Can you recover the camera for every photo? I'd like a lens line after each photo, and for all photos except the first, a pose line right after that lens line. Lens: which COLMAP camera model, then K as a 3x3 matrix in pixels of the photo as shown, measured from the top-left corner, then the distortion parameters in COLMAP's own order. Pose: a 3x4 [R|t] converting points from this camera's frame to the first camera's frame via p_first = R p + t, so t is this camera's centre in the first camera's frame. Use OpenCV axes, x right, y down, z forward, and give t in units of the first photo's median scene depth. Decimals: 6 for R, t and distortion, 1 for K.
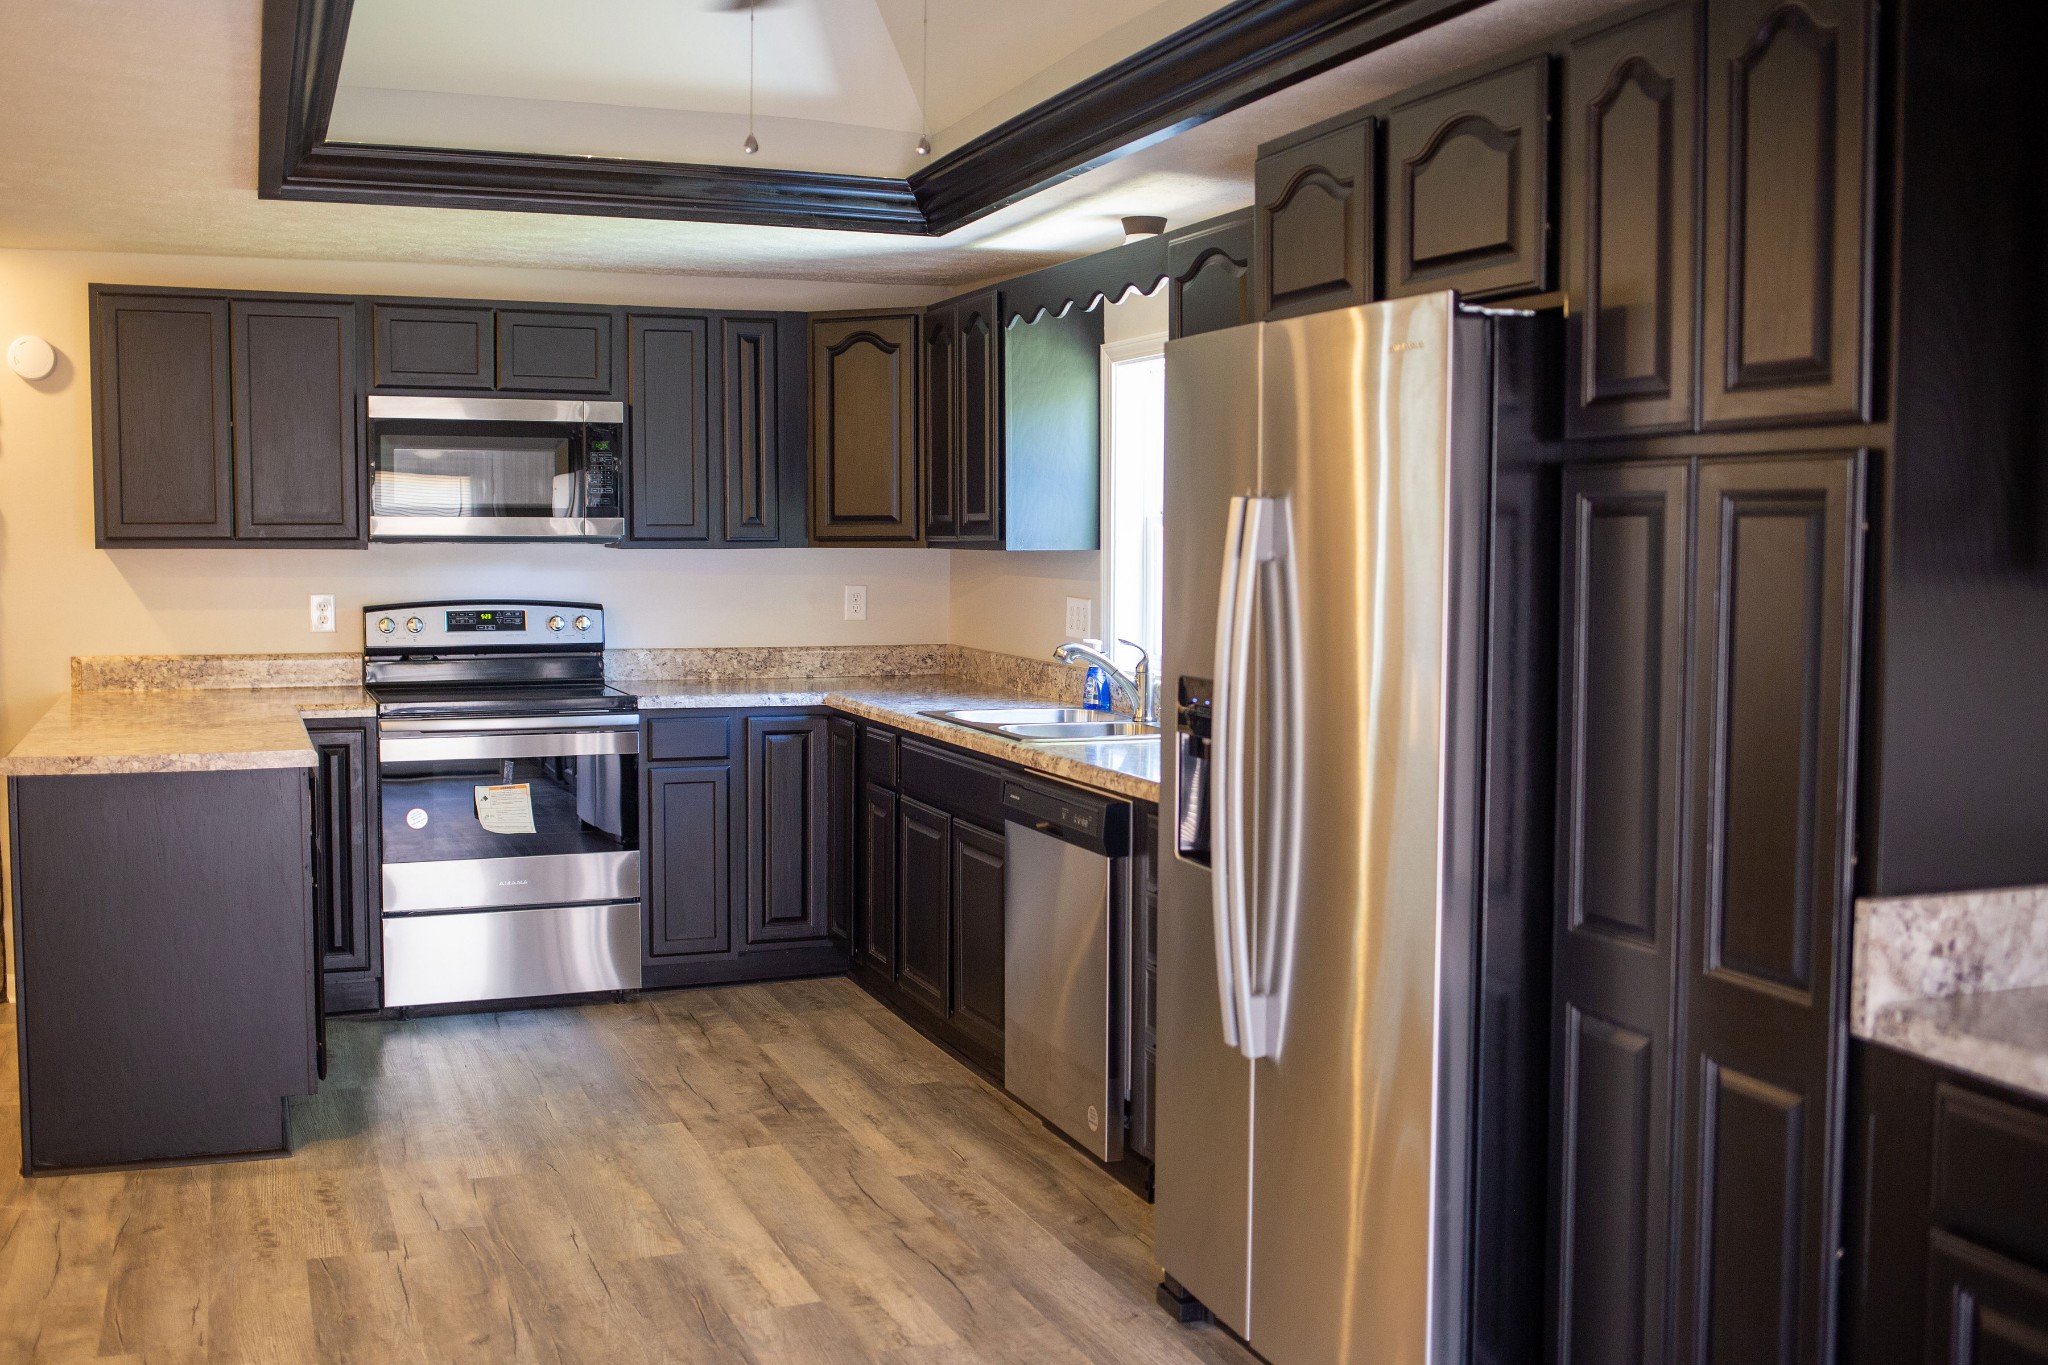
lens RADIAL K [[2010.7, 0, 1035.6], [0, 2010.7, 669.5], [0, 0, 1]] dist [-0.068461, 0.077073]
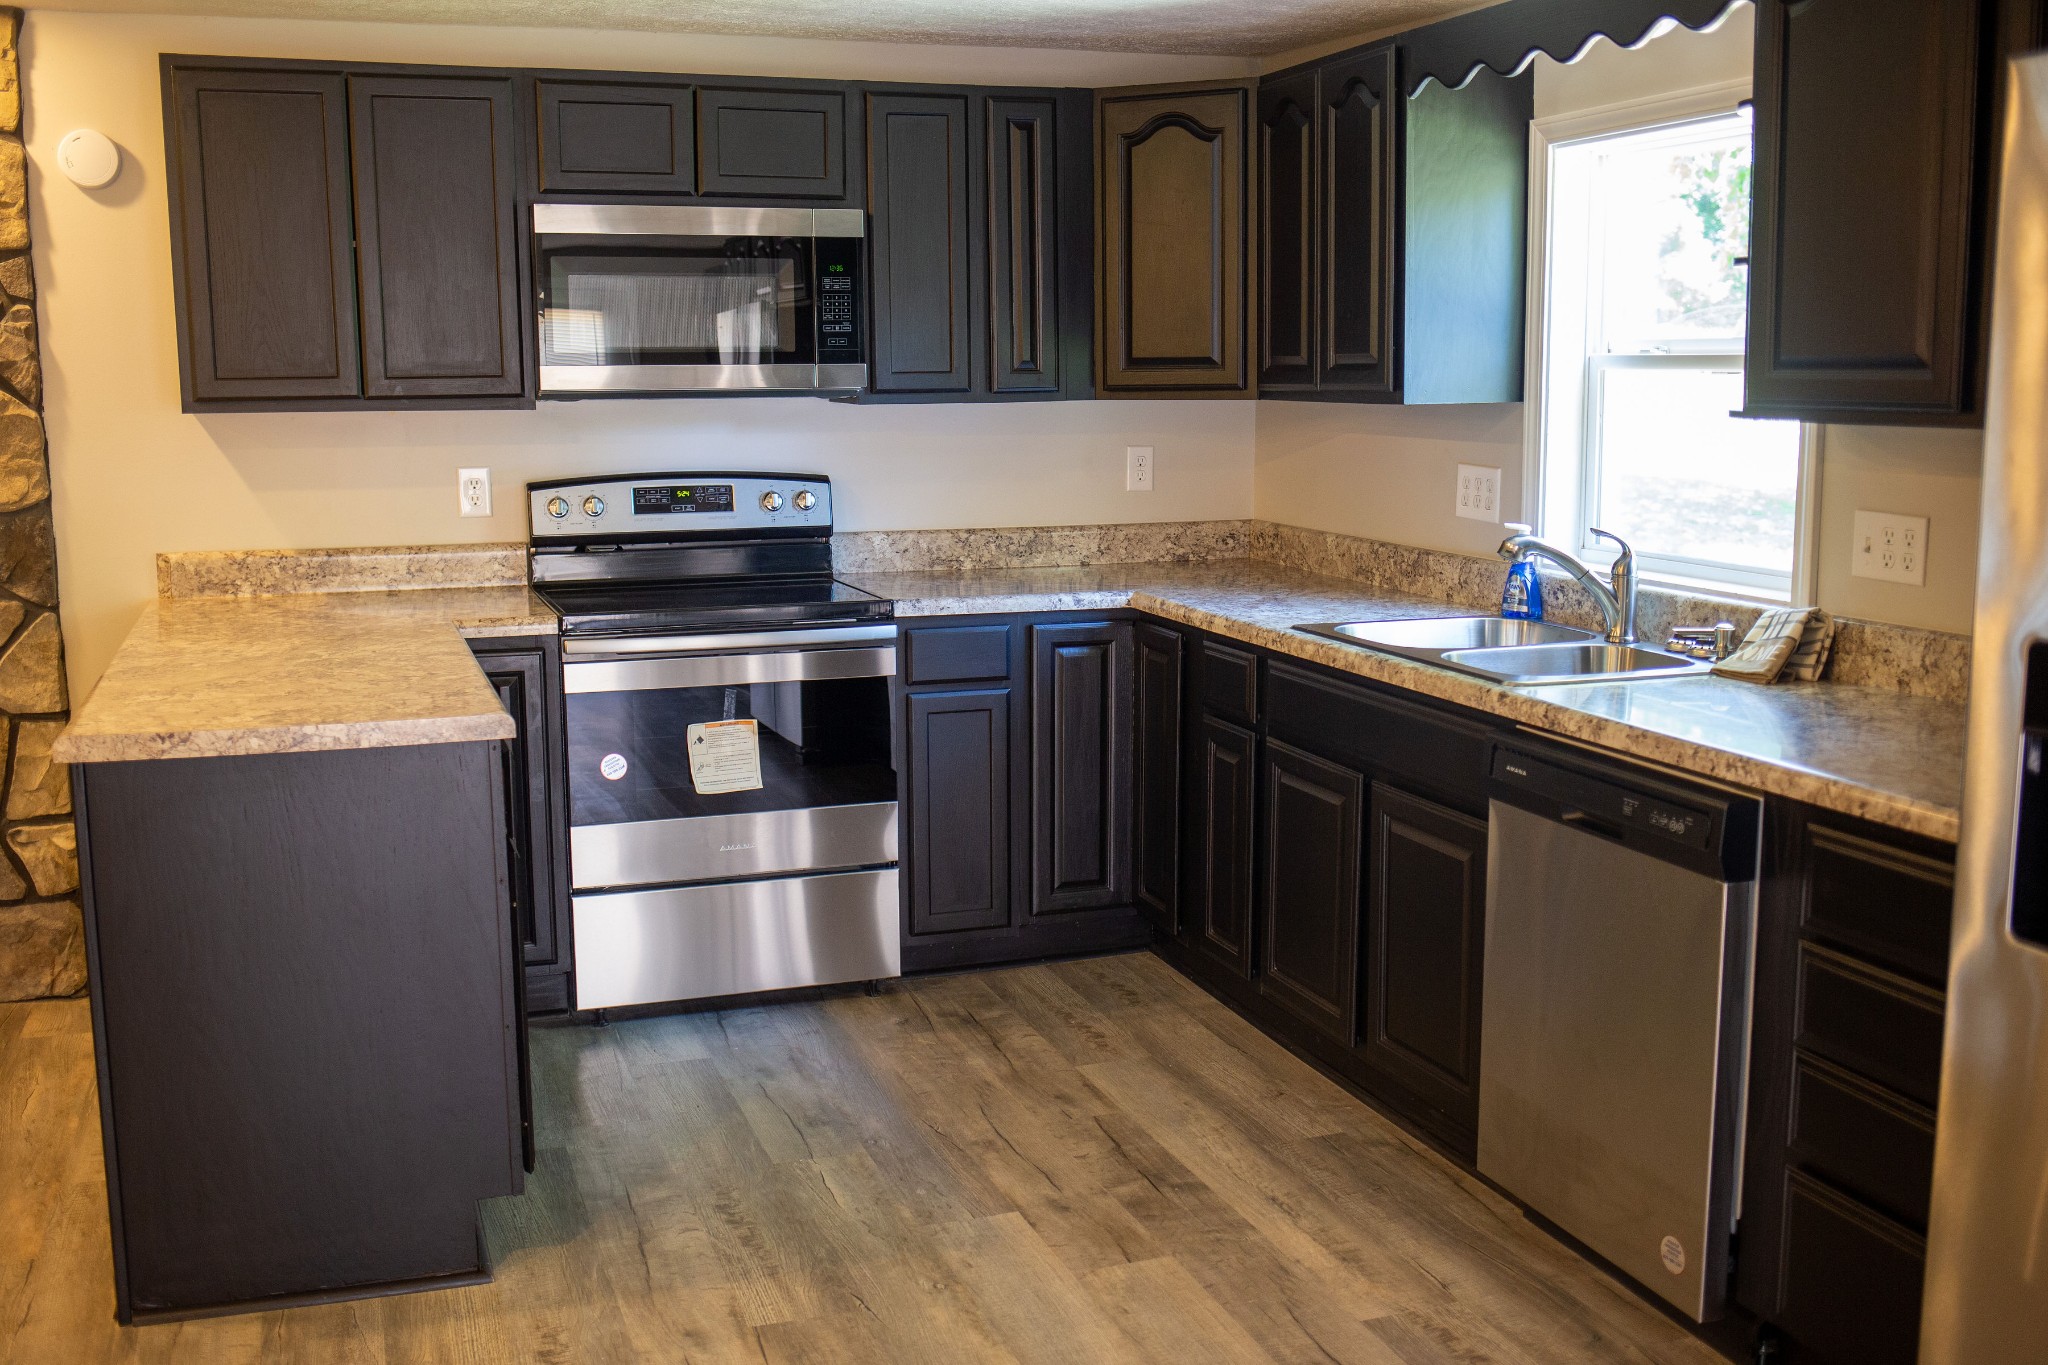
lens RADIAL K [[2010.7, 0, 1035.6], [0, 2010.7, 669.5], [0, 0, 1]] dist [-0.068461, 0.077073]
pose [[0.999209, -0.004513, -0.039503, -0.119473], [0.007692, 0.996710, 0.080686, -0.022340], [0.039008, -0.080926, 0.995956, 0.251676]]
